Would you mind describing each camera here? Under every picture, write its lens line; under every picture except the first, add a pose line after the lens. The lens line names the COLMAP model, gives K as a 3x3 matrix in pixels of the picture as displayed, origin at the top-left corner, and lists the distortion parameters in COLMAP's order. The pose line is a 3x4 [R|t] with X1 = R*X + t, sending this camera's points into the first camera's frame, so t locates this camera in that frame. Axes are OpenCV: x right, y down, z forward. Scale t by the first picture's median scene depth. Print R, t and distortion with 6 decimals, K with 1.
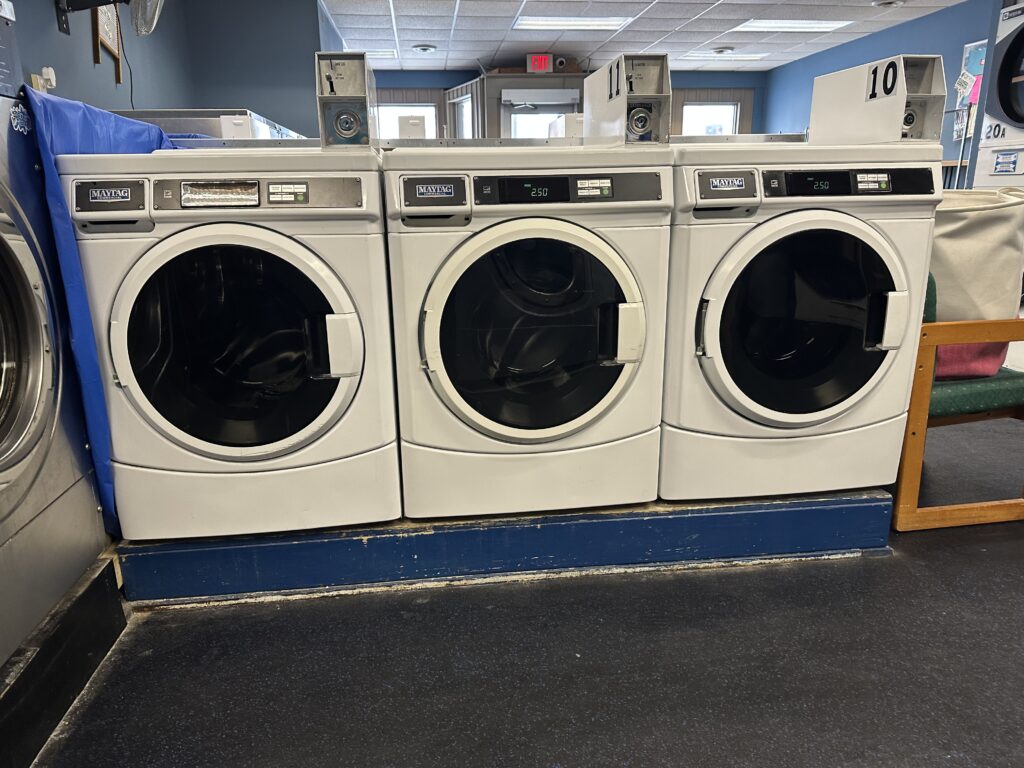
lens RADIAL K [[724.3, 0, 512.0], [0, 724.3, 384.0], [0, 0, 1]] dist [0.103732, -0.196270]
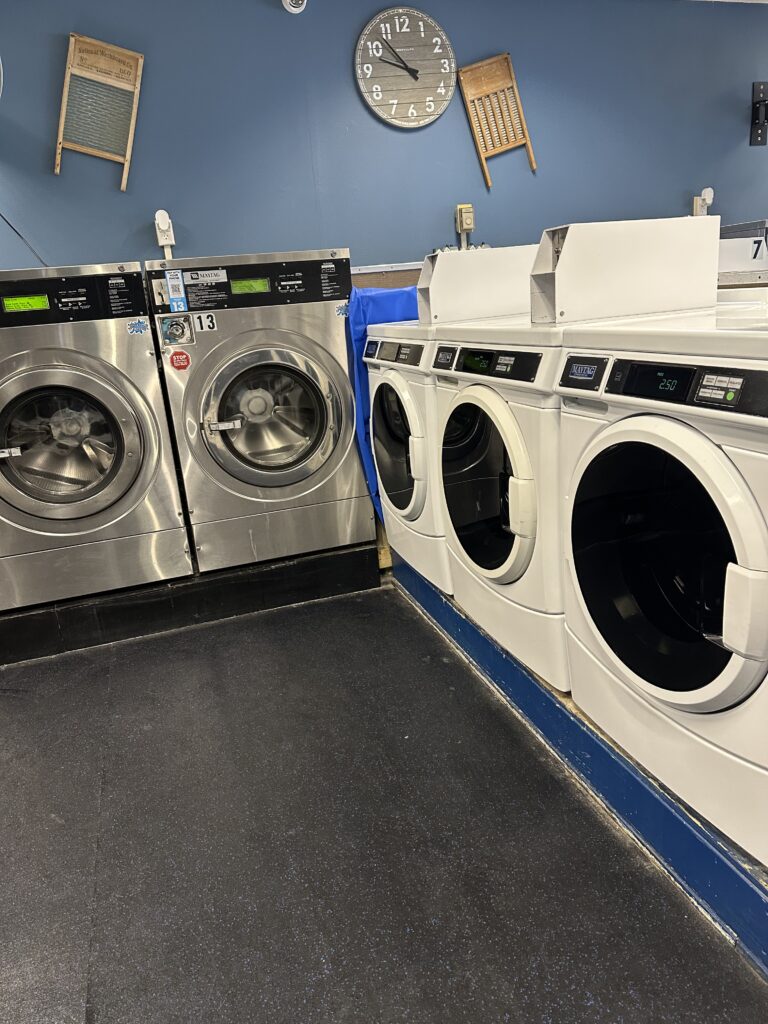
lens RADIAL K [[724.3, 0, 384.0], [0, 724.3, 512.0], [0, 0, 1]] dist [0.103732, -0.196270]
pose [[0.185145, 0.278520, -0.942416, 1.073922], [-0.181764, 0.952155, 0.245689, -0.276703], [0.965755, 0.125809, 0.226912, 0.582962]]
